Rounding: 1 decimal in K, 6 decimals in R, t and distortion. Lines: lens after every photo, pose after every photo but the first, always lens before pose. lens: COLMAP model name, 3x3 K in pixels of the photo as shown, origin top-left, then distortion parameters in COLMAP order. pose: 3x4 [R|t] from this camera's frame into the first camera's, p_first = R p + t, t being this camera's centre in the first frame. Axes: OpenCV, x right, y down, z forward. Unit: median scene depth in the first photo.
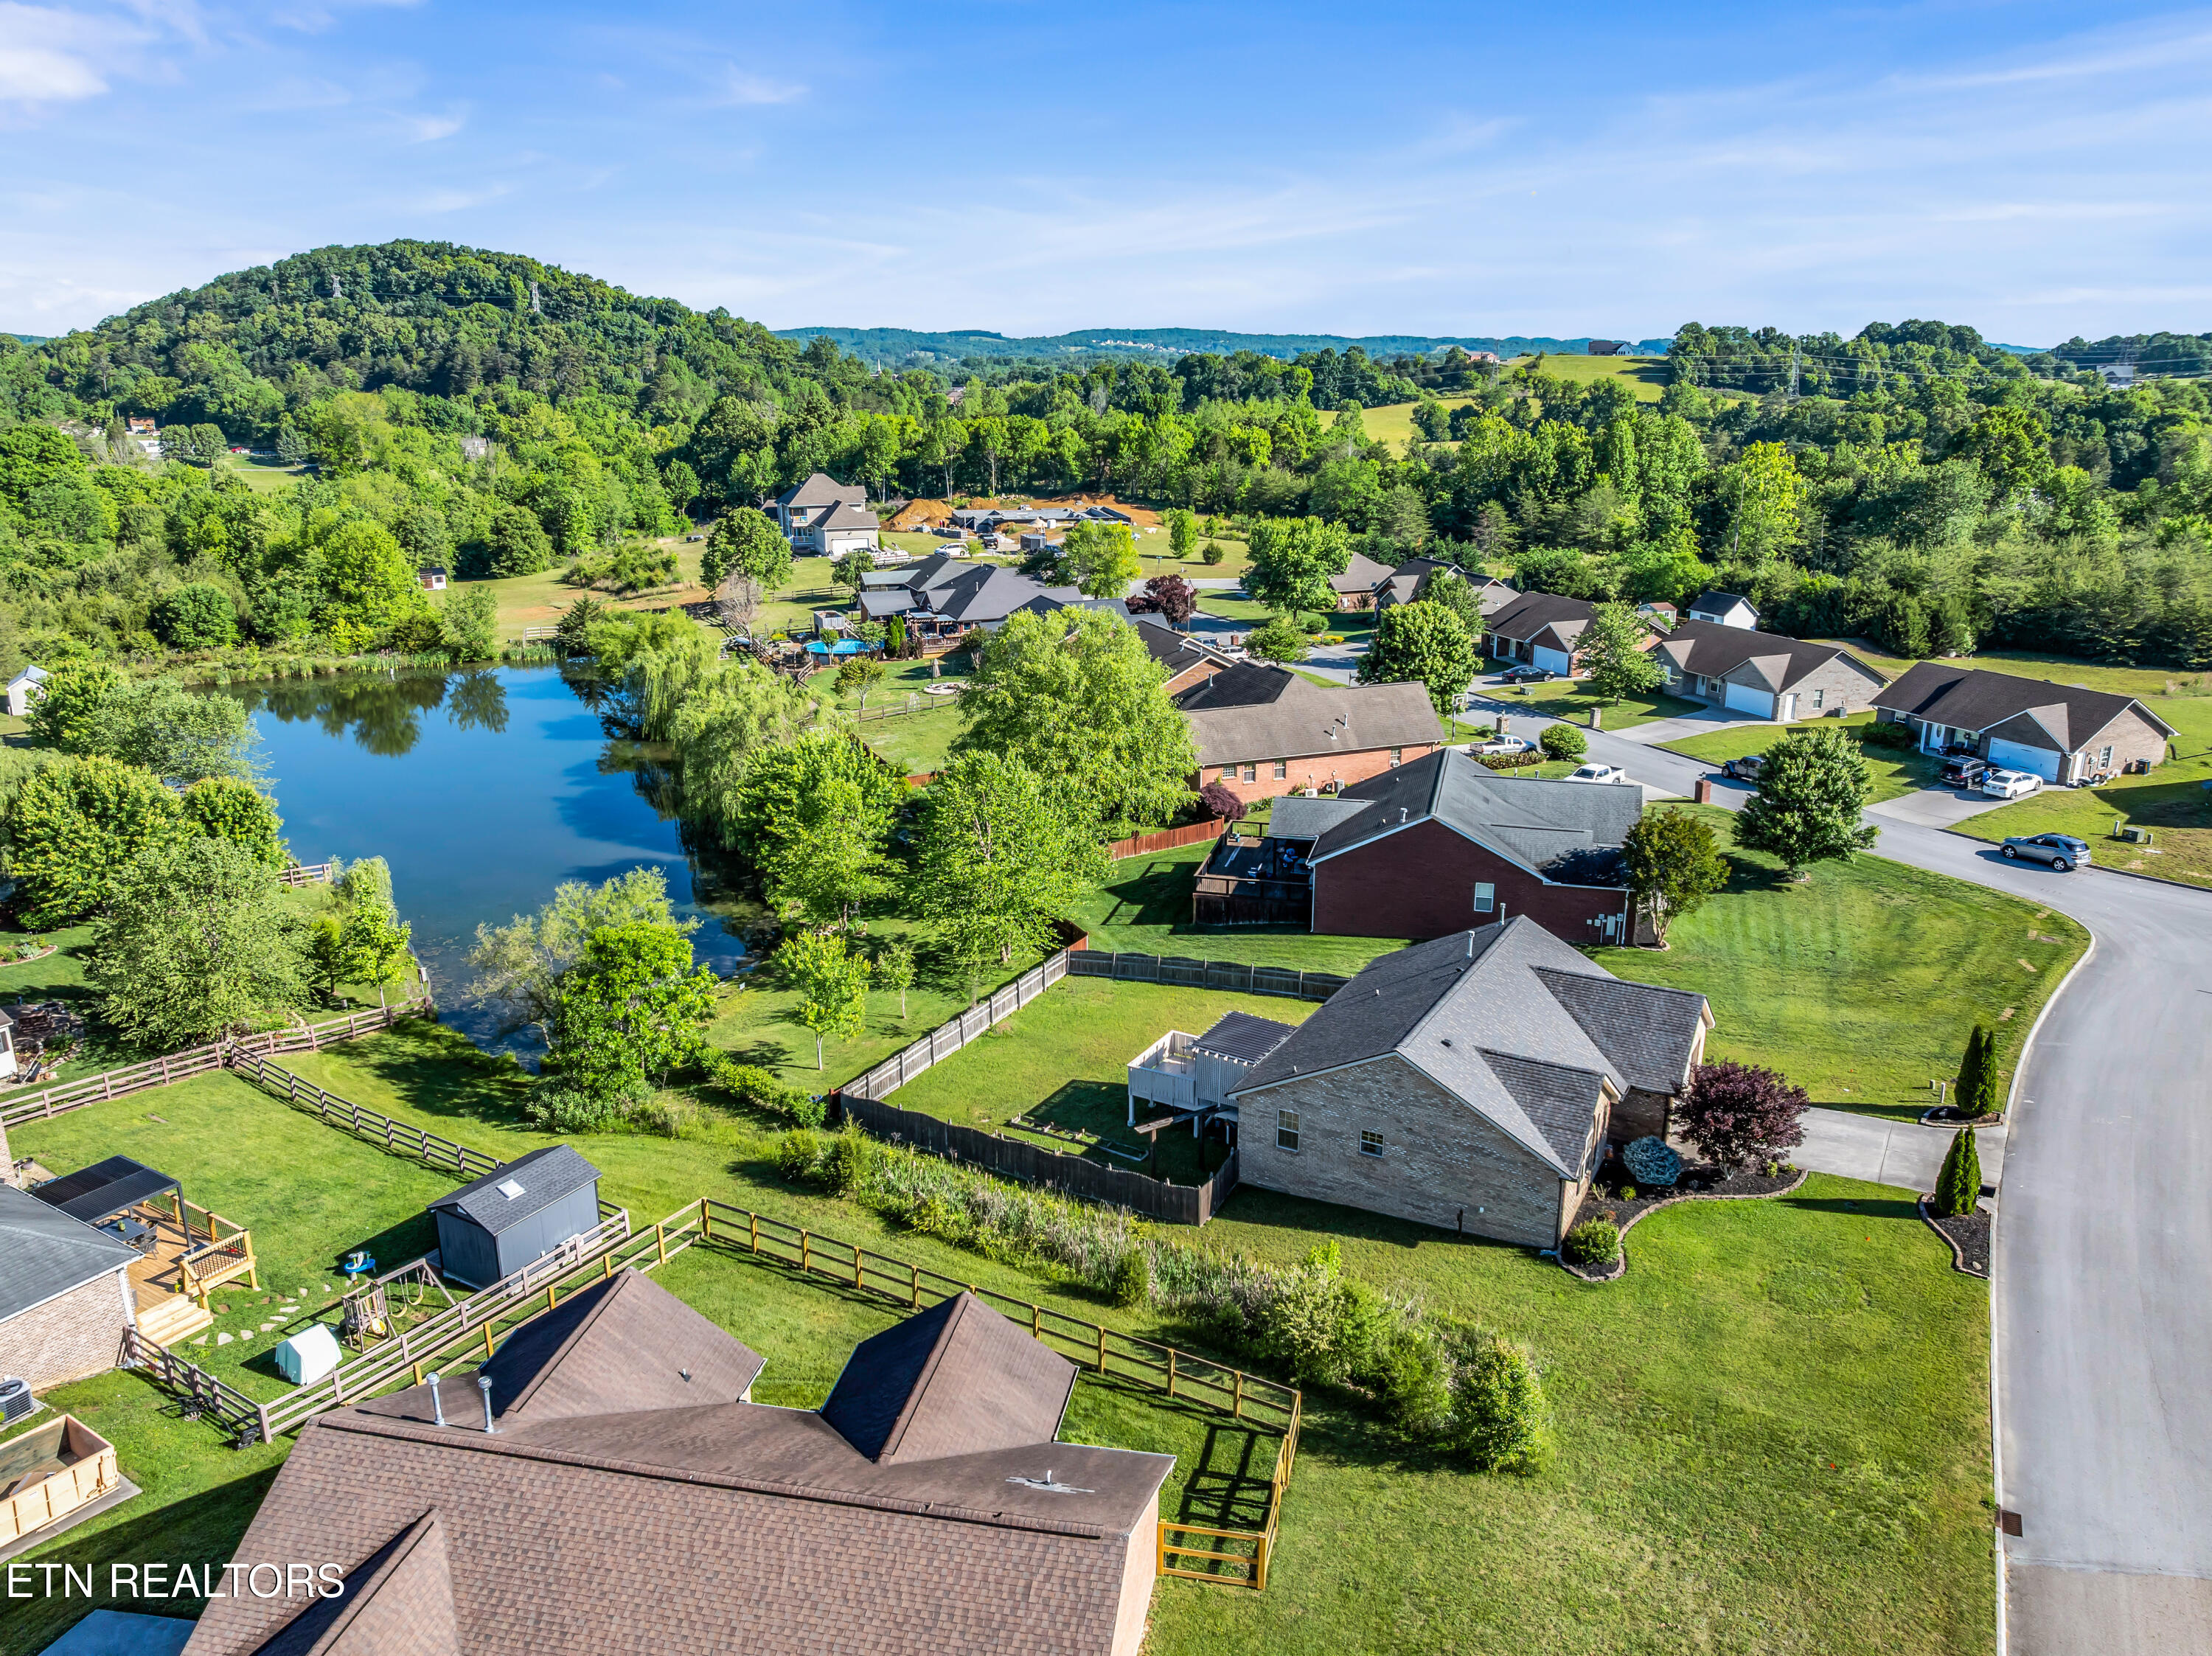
lens RADIAL K [[1565.5, 0, 1106.0], [0, 1565.5, 828.0], [0, 0, 1]] dist [-0.040755, 0.001697]
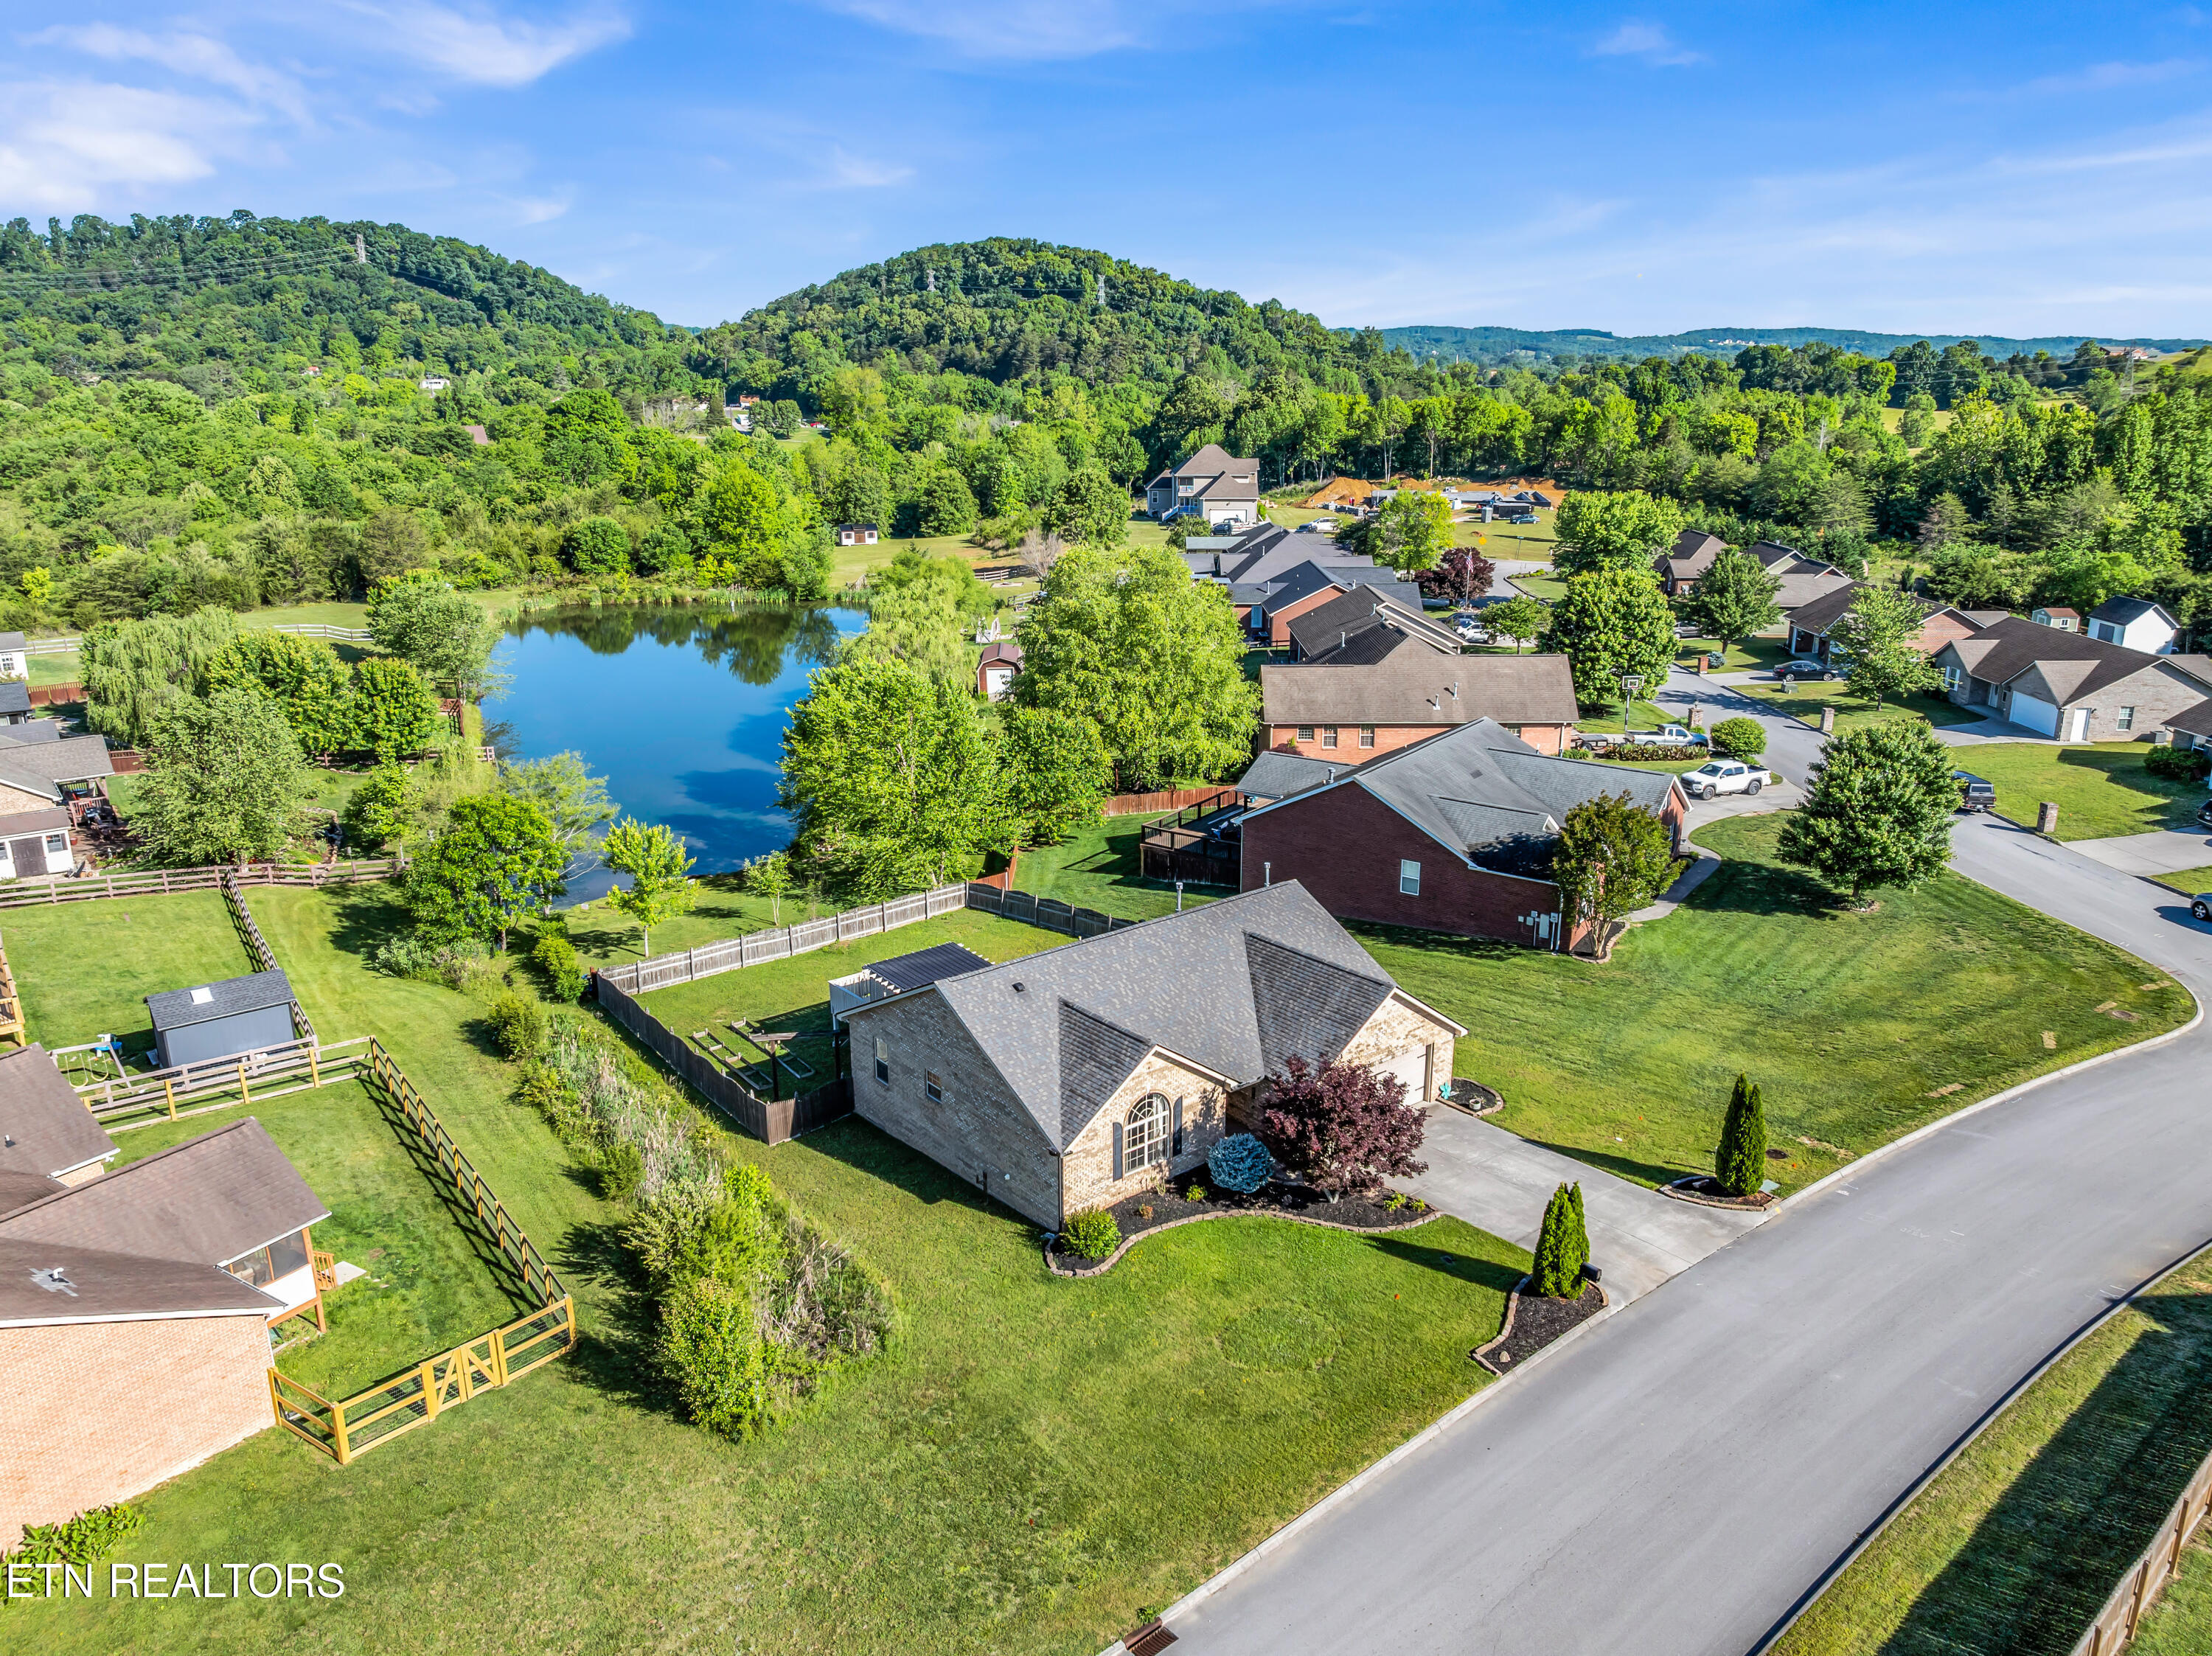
lens RADIAL K [[1565.5, 0, 1106.0], [0, 1565.5, 828.0], [0, 0, 1]] dist [-0.040755, 0.001697]
pose [[0.932527, 0.103292, -0.346012, 0.089135], [-0.103244, 0.994482, 0.018624, 0.004266], [0.346026, 0.018357, 0.938045, 0.029556]]
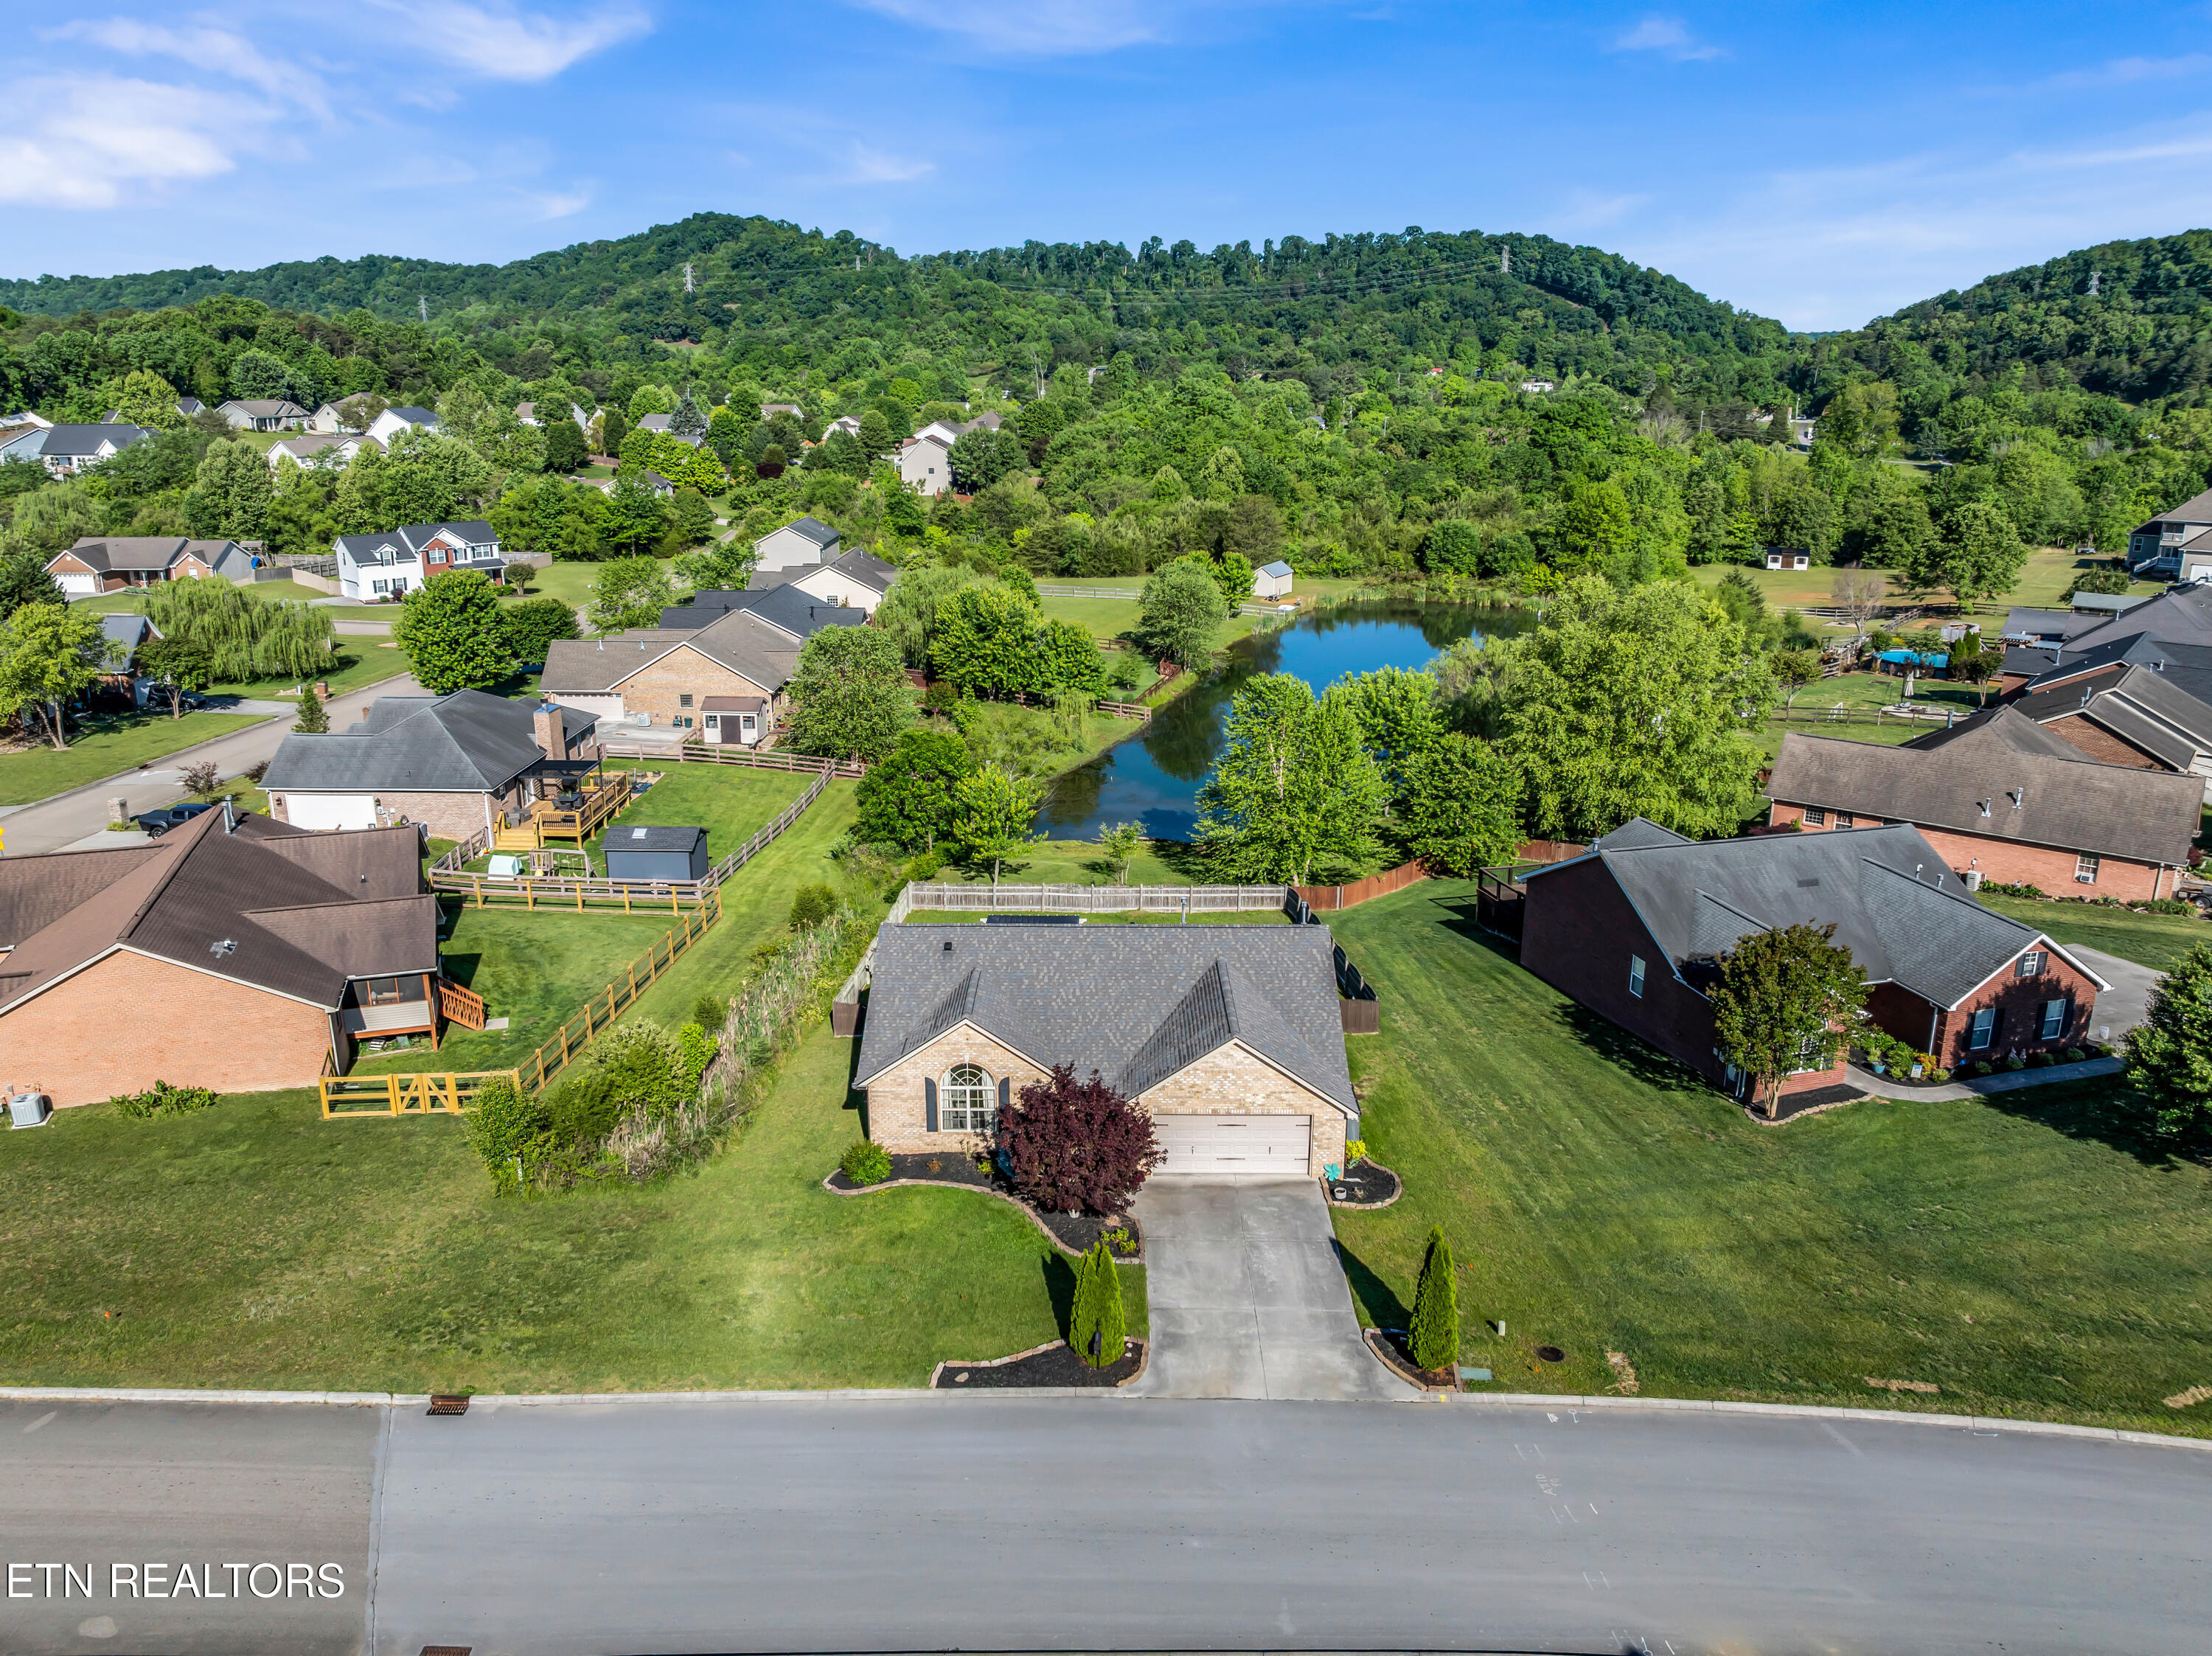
lens RADIAL K [[1569.5, 0, 1106.0], [0, 1569.5, 828.0], [0, 0, 1]] dist [-0.064683, 0.033732]
pose [[0.489107, 0.248155, -0.836178, 0.169875], [-0.250874, 0.958187, 0.137621, -0.014820], [0.835366, 0.142464, 0.530912, 0.087552]]
